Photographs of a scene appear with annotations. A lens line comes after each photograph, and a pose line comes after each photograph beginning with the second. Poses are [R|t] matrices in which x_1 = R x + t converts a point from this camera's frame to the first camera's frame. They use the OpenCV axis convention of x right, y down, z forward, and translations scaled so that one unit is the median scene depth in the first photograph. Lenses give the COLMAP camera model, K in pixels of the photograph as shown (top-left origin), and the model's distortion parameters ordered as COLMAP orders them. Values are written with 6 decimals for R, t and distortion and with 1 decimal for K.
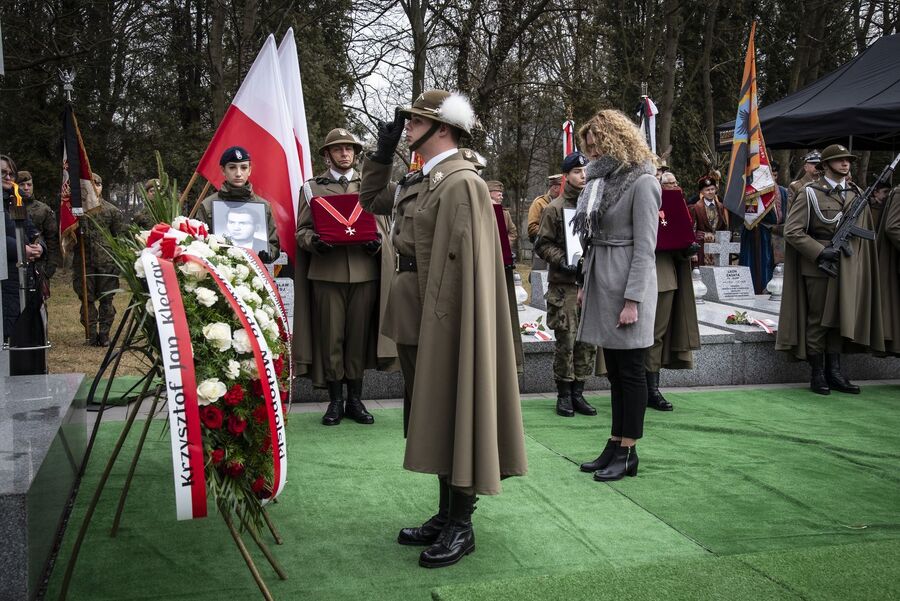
lens RADIAL K [[1215.7, 0, 449.1], [0, 1215.7, 319.7], [0, 0, 1]] dist [0.199118, 0.007699]
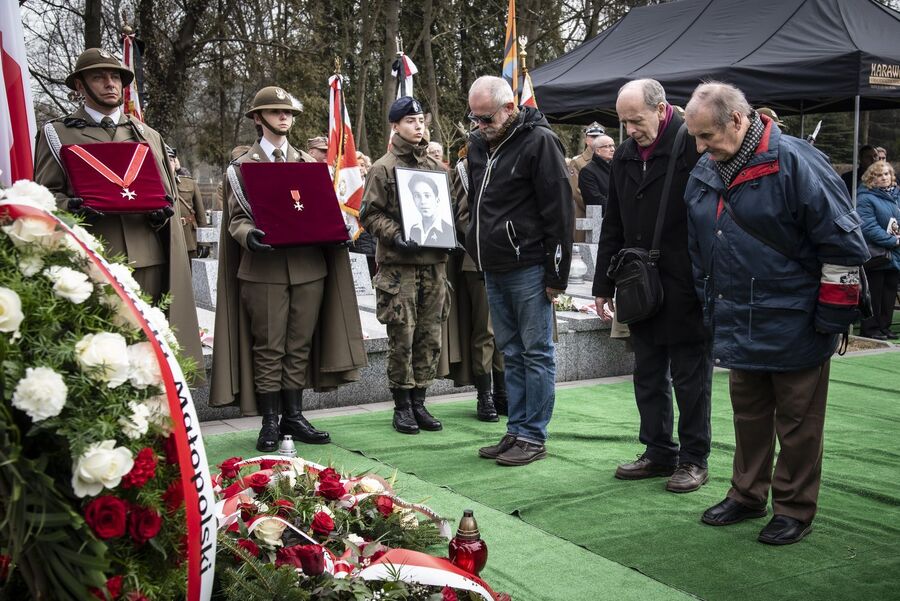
lens RADIAL K [[1215.7, 0, 449.1], [0, 1215.7, 319.7], [0, 0, 1]] dist [0.199118, 0.007699]
pose [[0.953610, -0.037662, 0.298678, -0.114637], [0.035839, 0.999290, 0.011580, -0.002210], [-0.298902, -0.000339, 0.954284, 0.255549]]
